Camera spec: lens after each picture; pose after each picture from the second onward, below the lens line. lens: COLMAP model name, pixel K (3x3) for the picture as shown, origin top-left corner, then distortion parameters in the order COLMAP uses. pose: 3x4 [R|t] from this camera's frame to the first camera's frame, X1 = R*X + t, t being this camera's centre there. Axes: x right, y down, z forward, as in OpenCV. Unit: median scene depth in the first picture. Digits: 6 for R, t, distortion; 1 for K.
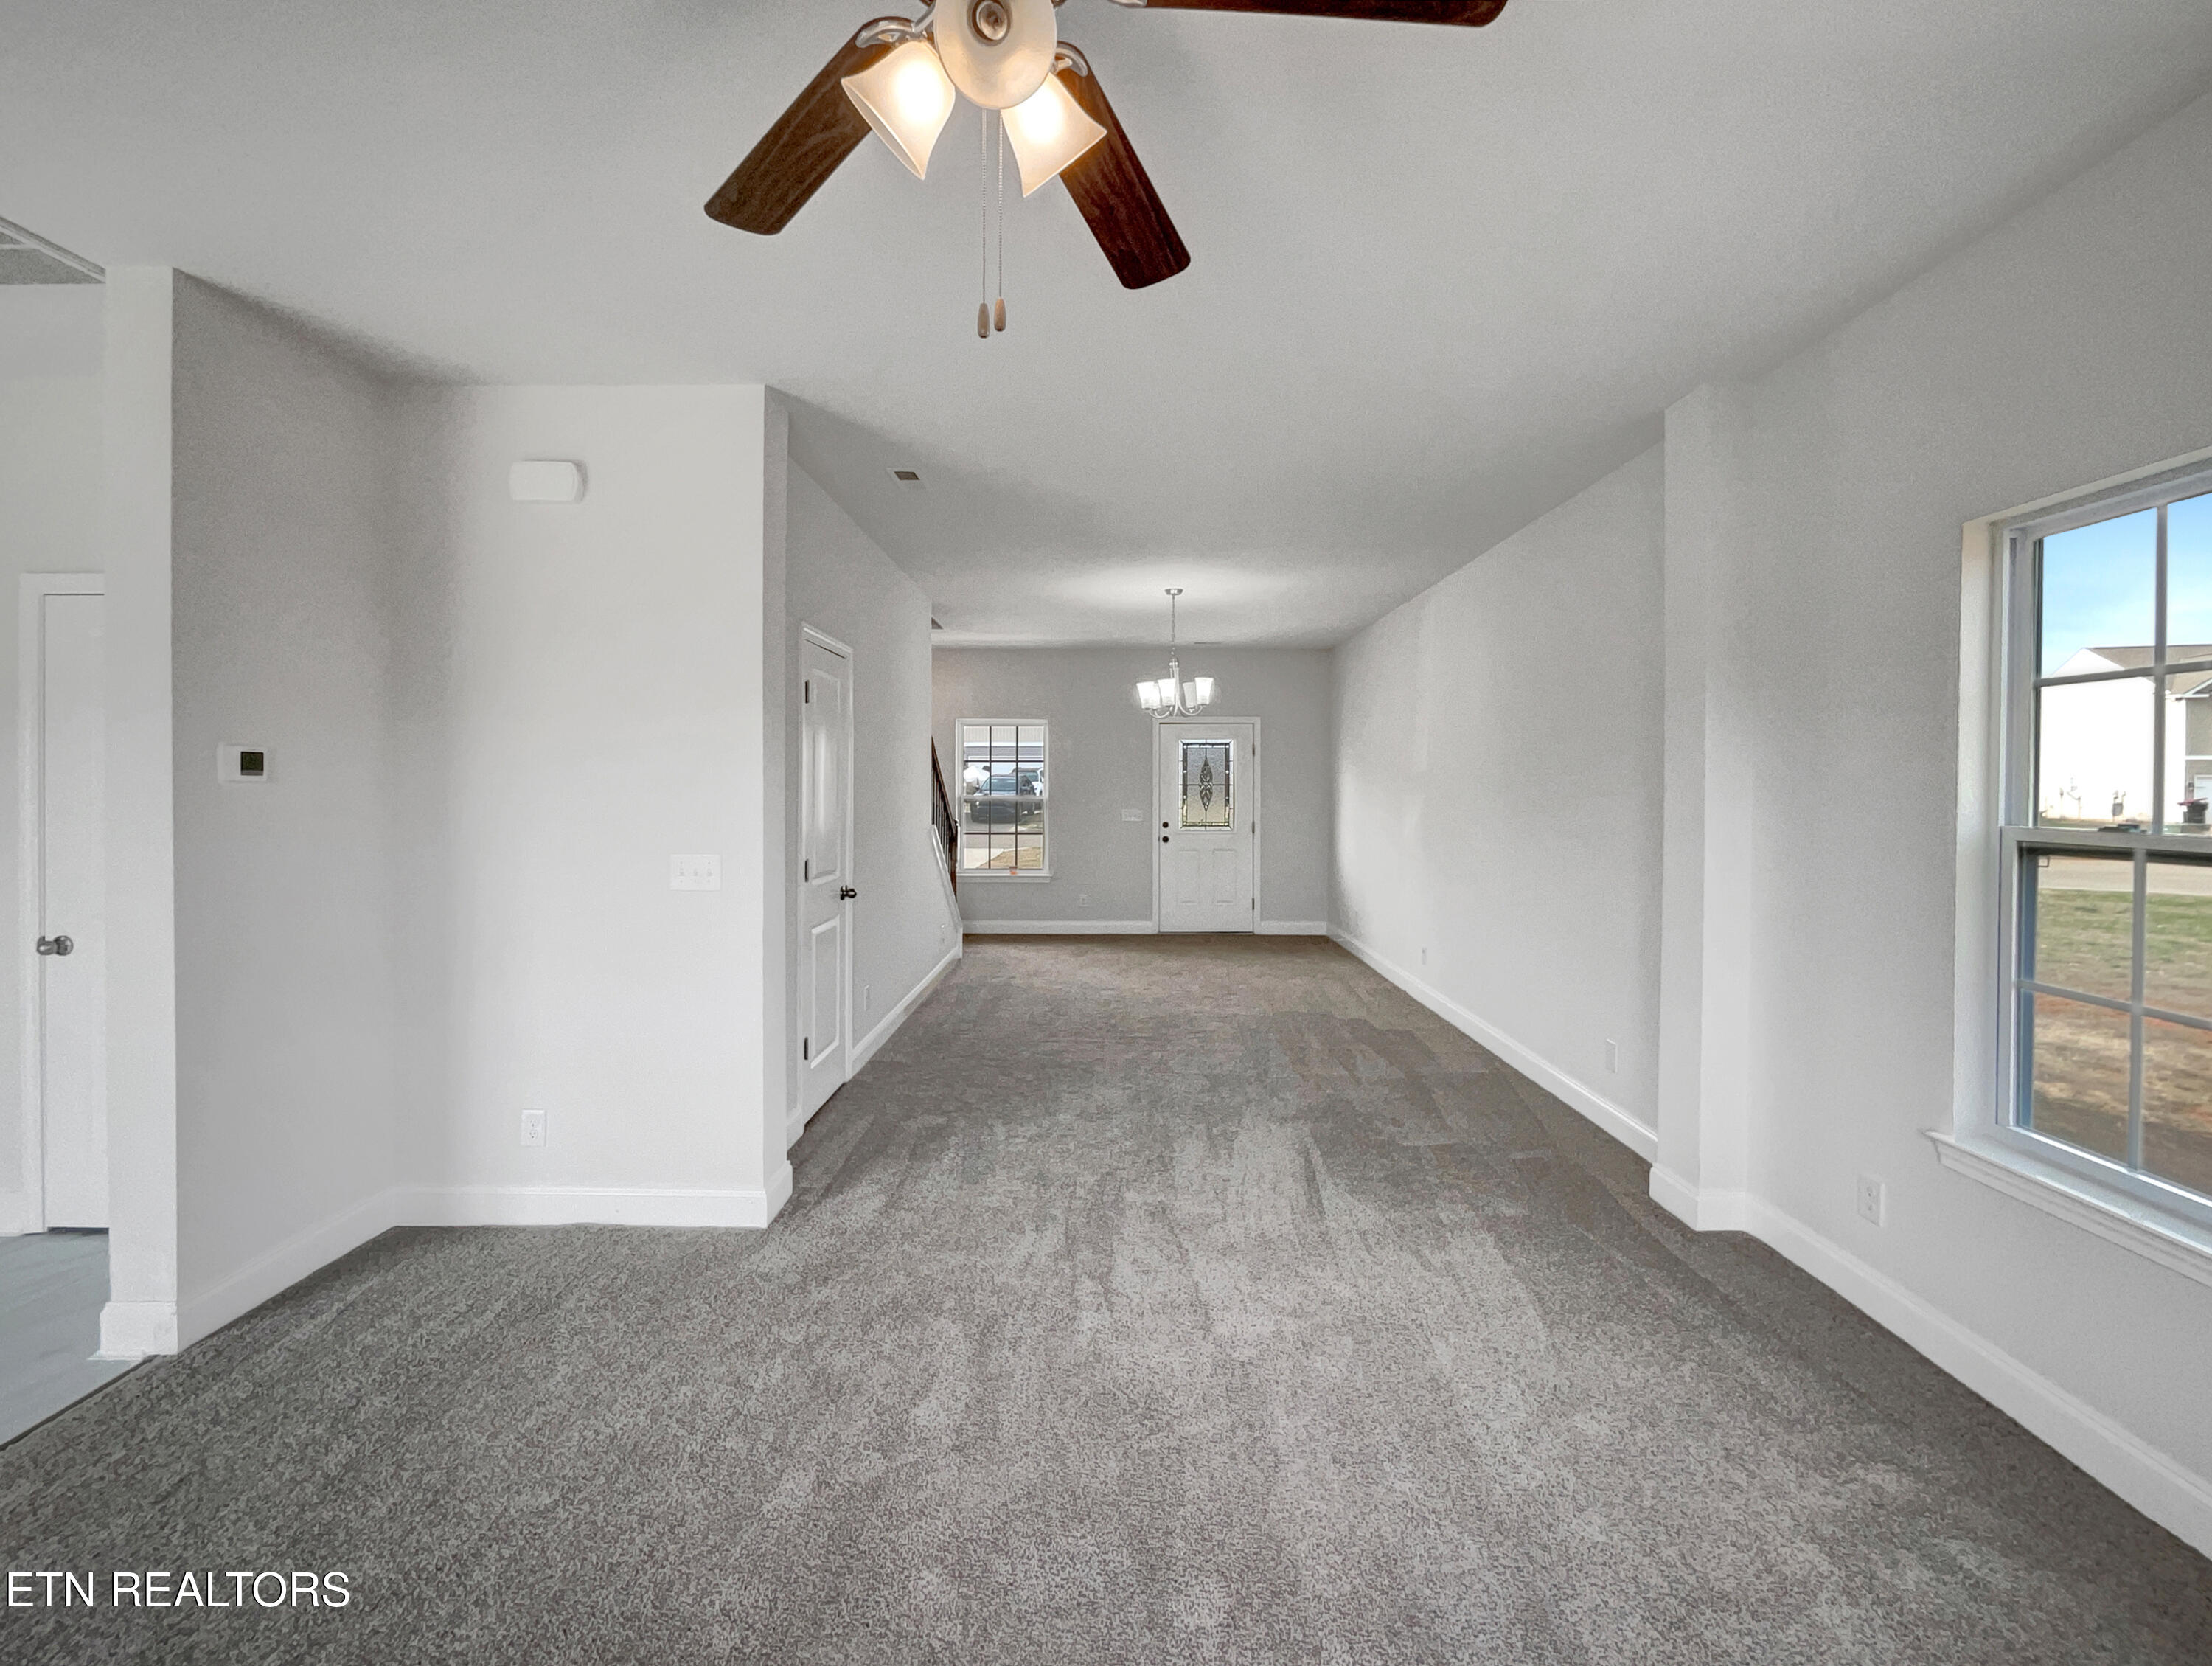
lens RADIAL K [[890.5, 0, 1106.0], [0, 890.5, 833.0], [0, 0, 1]] dist [0.001722, 0.000285]
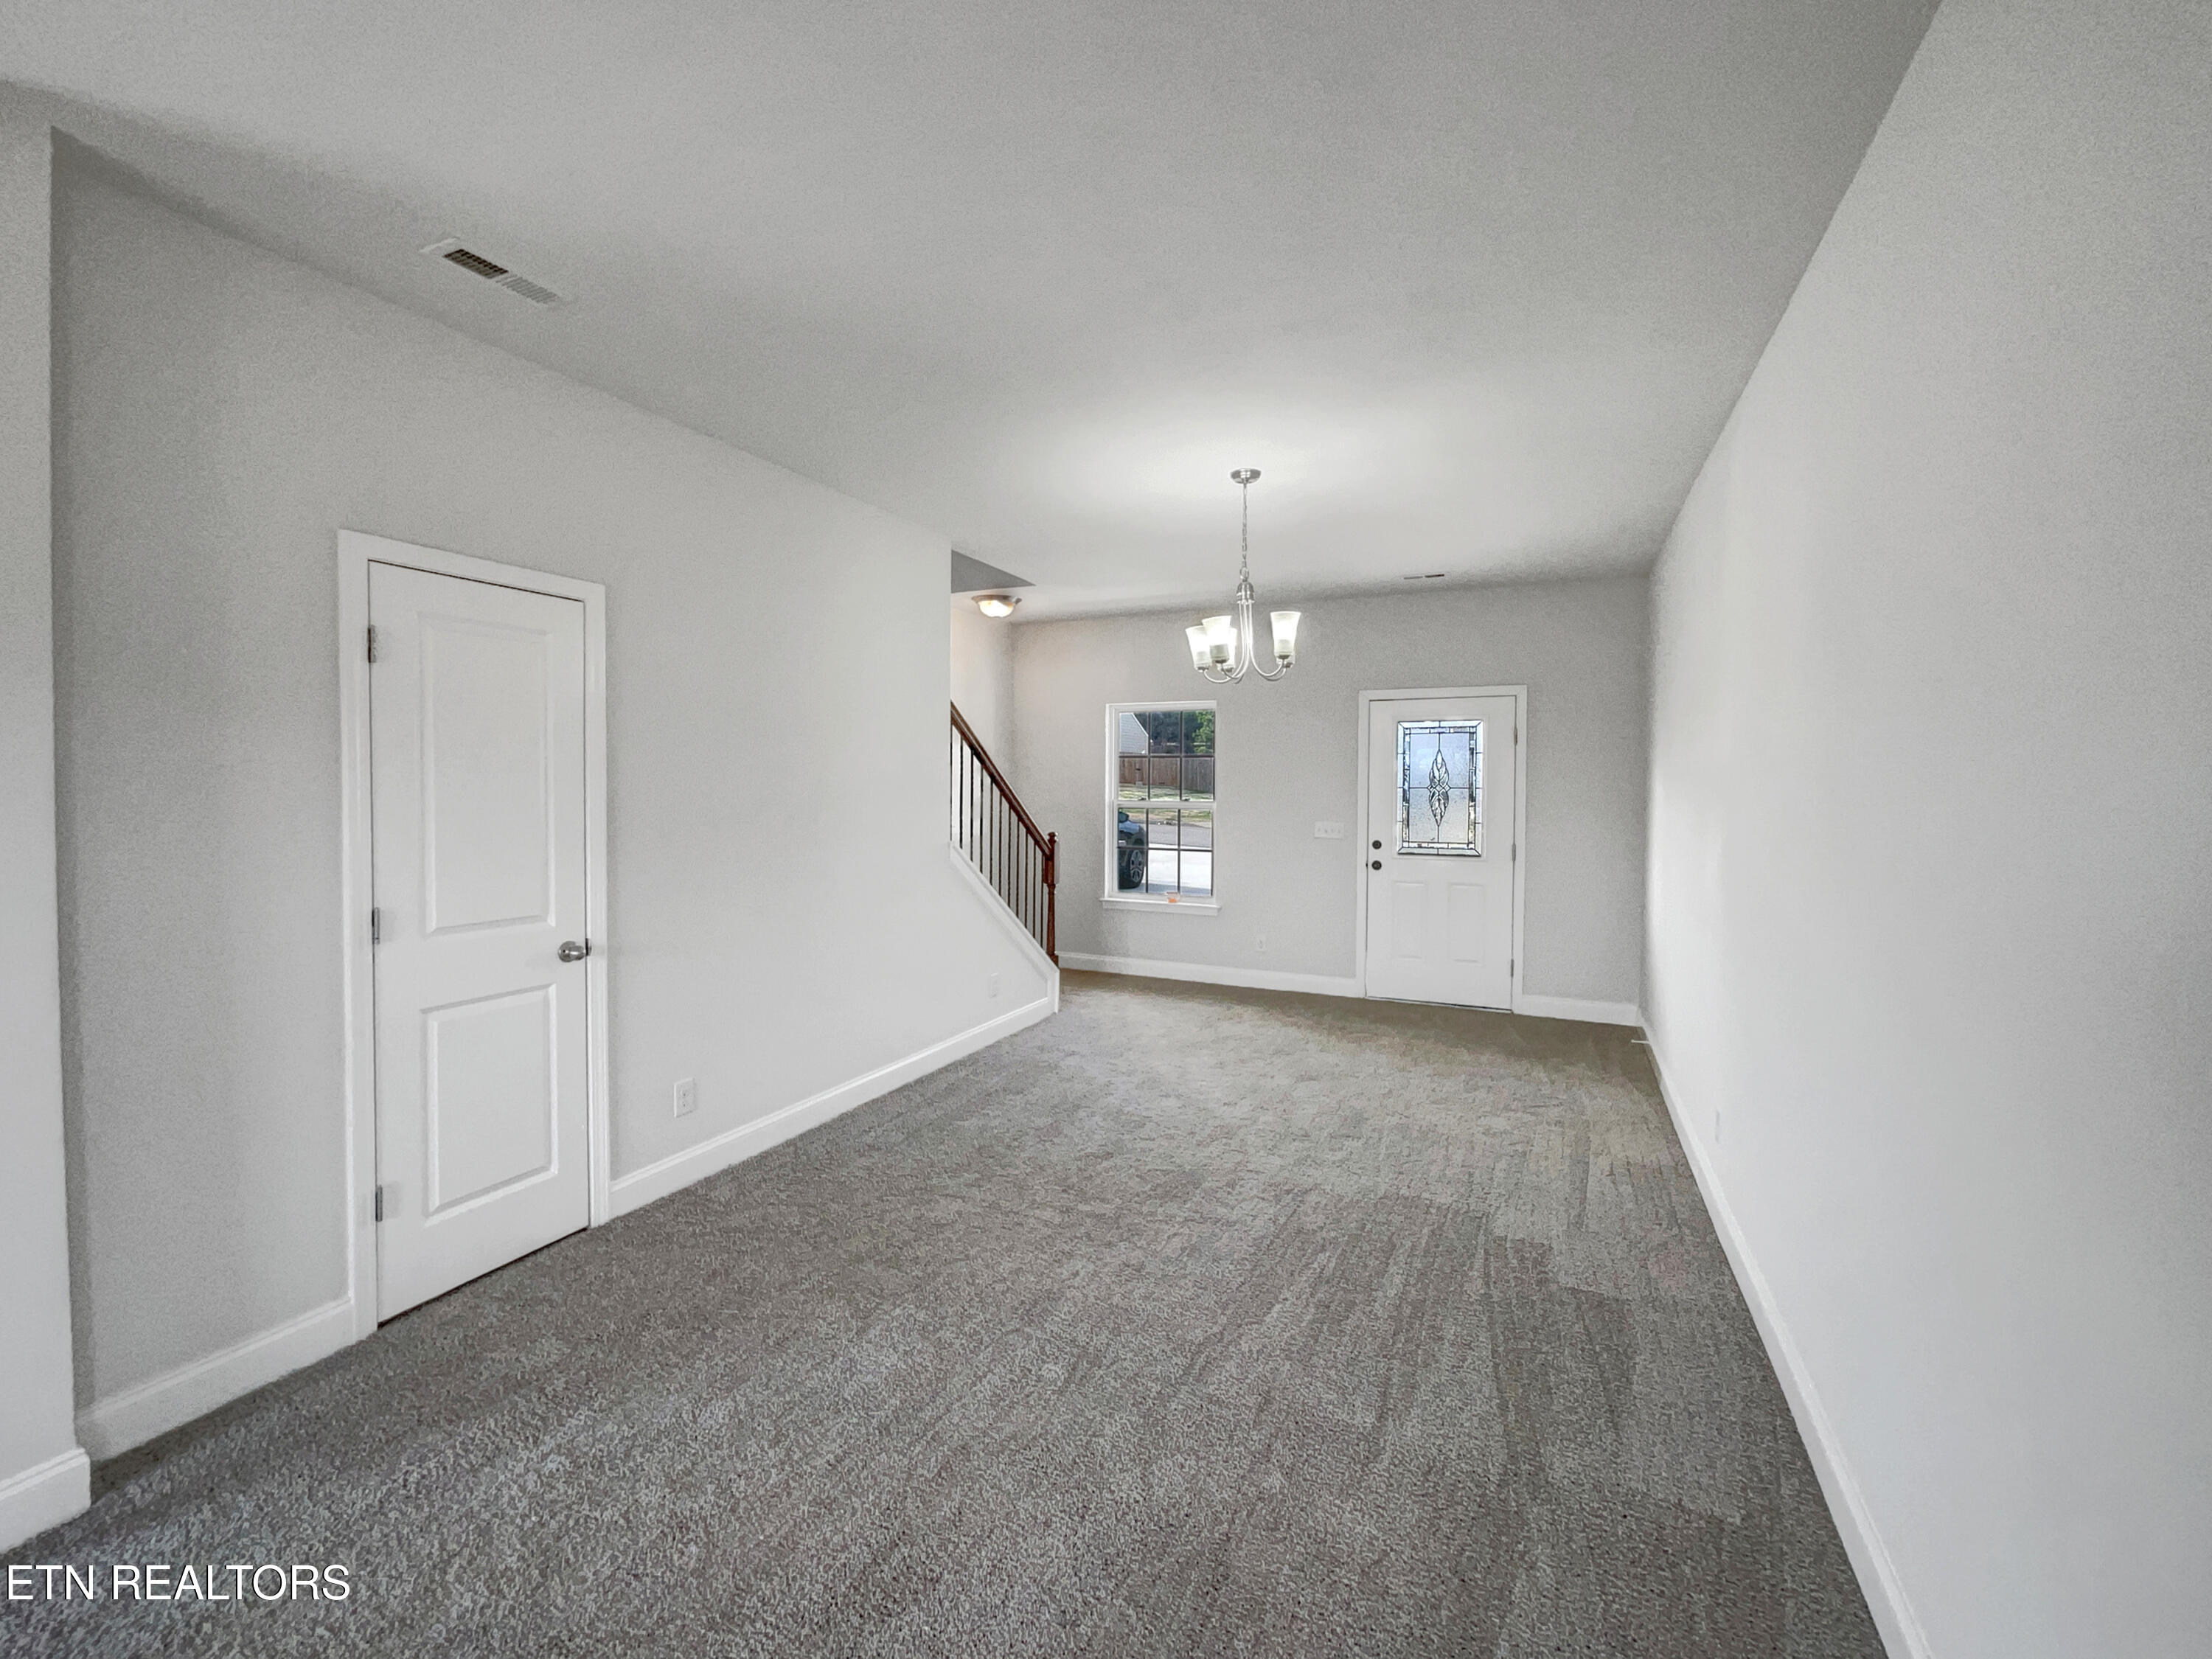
lens RADIAL K [[921.2, 0, 1105.8], [0, 921.2, 814.2], [0, 0, 1]] dist [0.000105, 0.000111]
pose [[0.912604, 0.017663, -0.408463, 0.184142], [-0.026310, 0.999533, -0.015561, -0.017779], [0.407997, 0.024948, 0.912642, 0.275693]]
